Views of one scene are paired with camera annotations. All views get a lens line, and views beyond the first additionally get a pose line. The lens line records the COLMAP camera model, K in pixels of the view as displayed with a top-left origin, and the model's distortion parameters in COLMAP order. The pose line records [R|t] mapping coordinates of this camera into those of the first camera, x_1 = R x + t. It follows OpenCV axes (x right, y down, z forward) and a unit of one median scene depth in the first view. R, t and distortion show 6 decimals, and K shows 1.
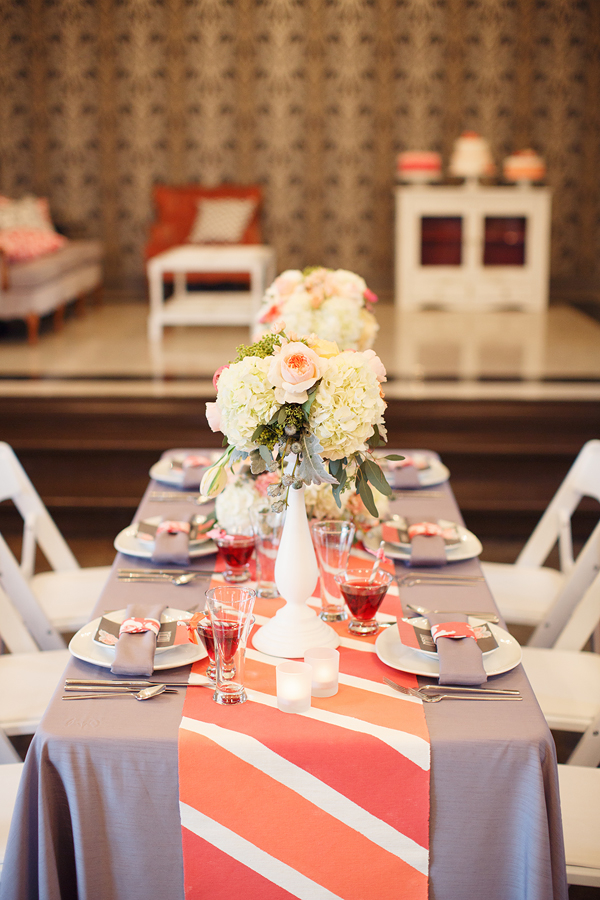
lens RADIAL K [[1336.4, 0, 295.2], [0, 1336.4, 452.1], [0, 0, 1]] dist [-0.135435, 0.000000]
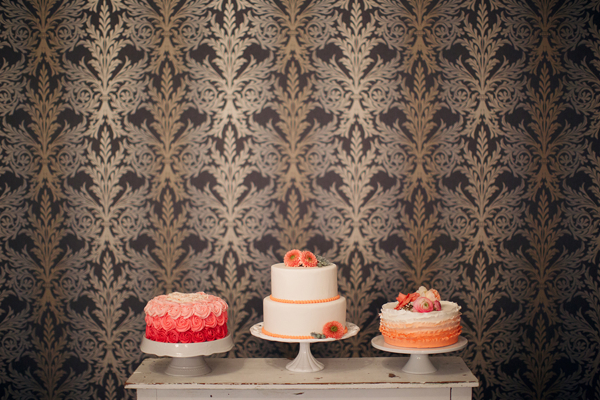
lens RADIAL K [[890.9, 0, 300.4], [0, 890.9, 206.3], [0, 0, 1]] dist [-0.135435, 0.000000]
pose [[0.999953, -0.005742, 0.007758, 0.512561], [0.006849, 0.988471, -0.151257, -0.819933], [-0.006800, 0.151303, 0.988464, 2.721837]]
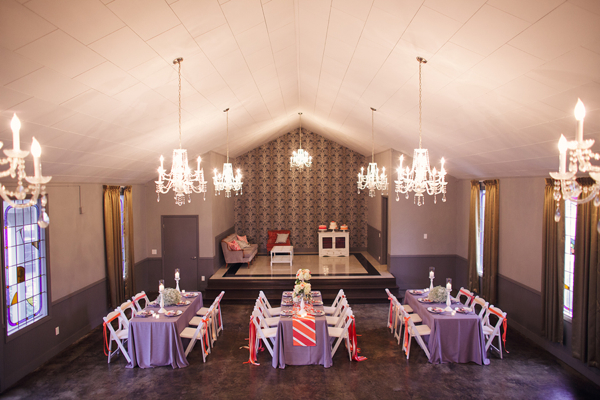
lens RADIAL K [[418.4, 0, 301.1], [0, 418.4, 198.6], [0, 0, 1]] dist [-0.065340, 0.056650]
pose [[0.999752, -0.011450, 0.019087, -0.058126], [0.014913, 0.981180, -0.192520, -0.092896], [-0.016524, 0.192757, 0.981107, -2.137477]]
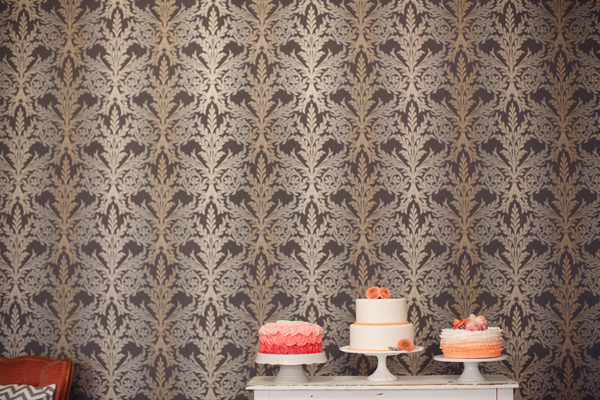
lens RADIAL K [[890.9, 0, 300.8], [0, 890.9, 197.0], [0, 0, 1]] dist [-0.135435, 0.000000]
pose [[0.999664, -0.006806, -0.024997, 0.424805], [-0.001019, 0.953804, -0.300426, -0.622266], [0.025886, 0.300351, 0.953477, 2.373277]]
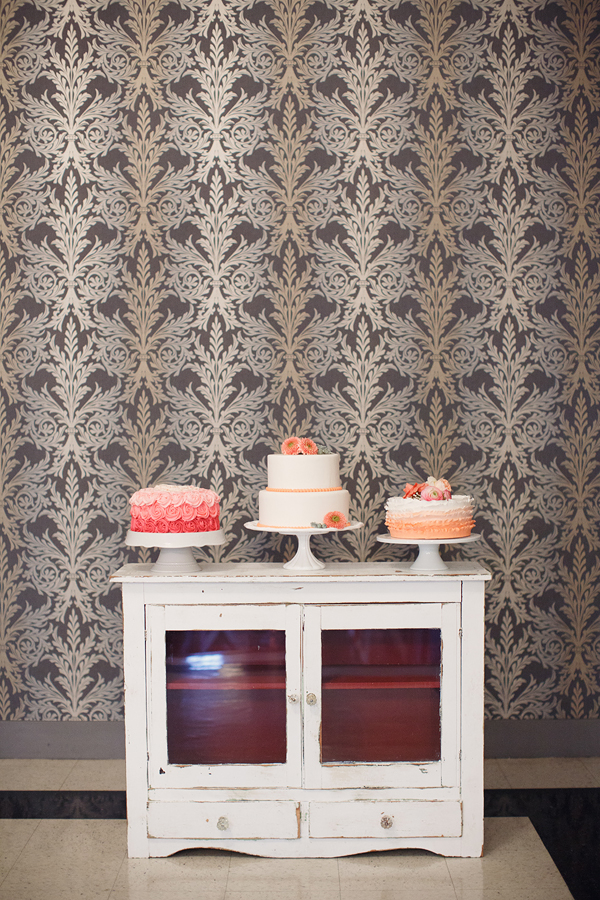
lens RADIAL K [[1336.4, 0, 305.3], [0, 1336.4, 457.1], [0, 0, 1]] dist [-0.135435, 0.000000]
pose [[0.999827, -0.004078, 0.018170, 0.498440], [0.007290, 0.983566, -0.180402, -0.618466], [-0.017135, 0.180503, 0.983425, 2.286712]]
